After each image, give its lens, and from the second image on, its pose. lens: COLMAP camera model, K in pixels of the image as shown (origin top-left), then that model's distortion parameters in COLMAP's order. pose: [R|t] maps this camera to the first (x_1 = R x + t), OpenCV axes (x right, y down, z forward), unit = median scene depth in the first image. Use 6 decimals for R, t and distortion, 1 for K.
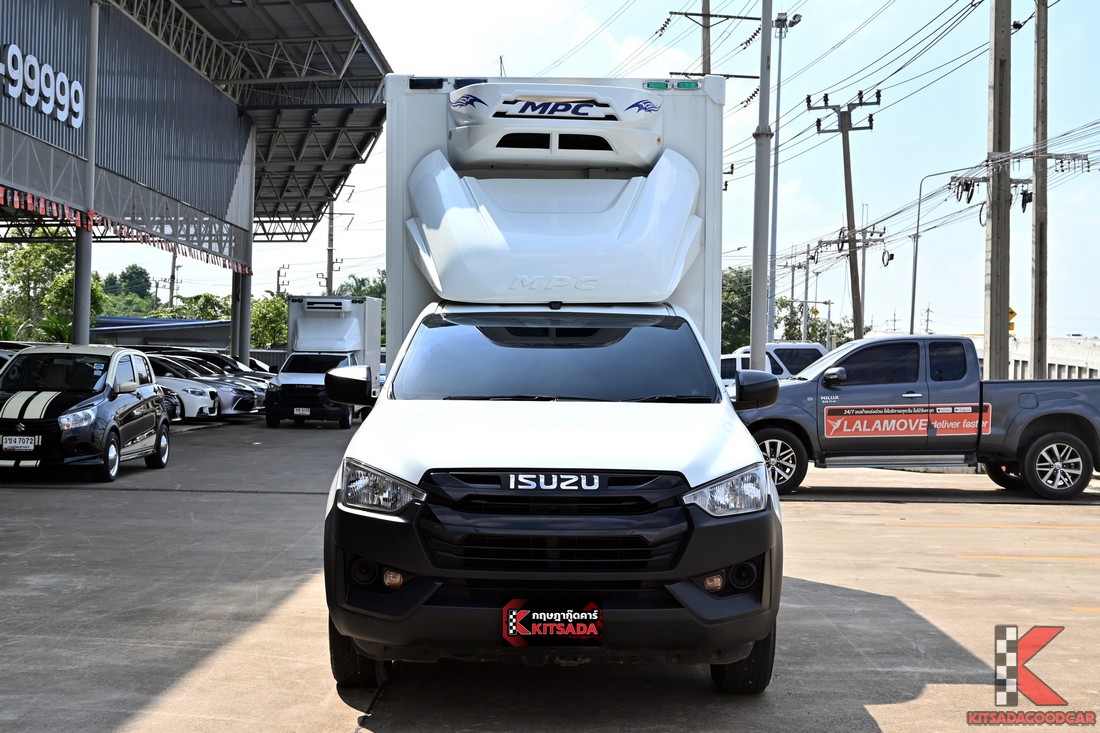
lens RADIAL K [[1472.6, 0, 550.7], [0, 1472.6, 371.8], [0, 0, 1]] dist [0.018603, 0.000000]
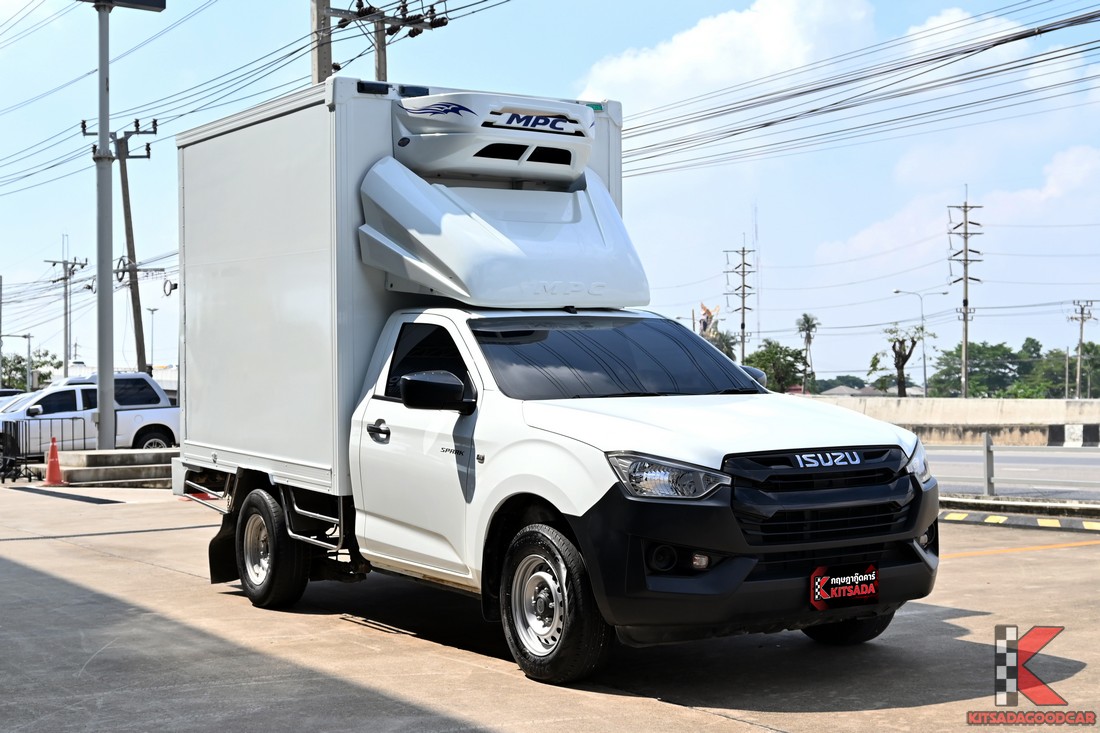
lens RADIAL K [[1472.6, 0, 552.1], [0, 1472.6, 363.5], [0, 0, 1]] dist [0.018603, 0.000000]
pose [[0.869471, -0.020812, 0.493545, -0.504349], [0.034220, 0.999250, -0.018148, 0.011017], [-0.492797, 0.032669, 0.869531, 0.095839]]
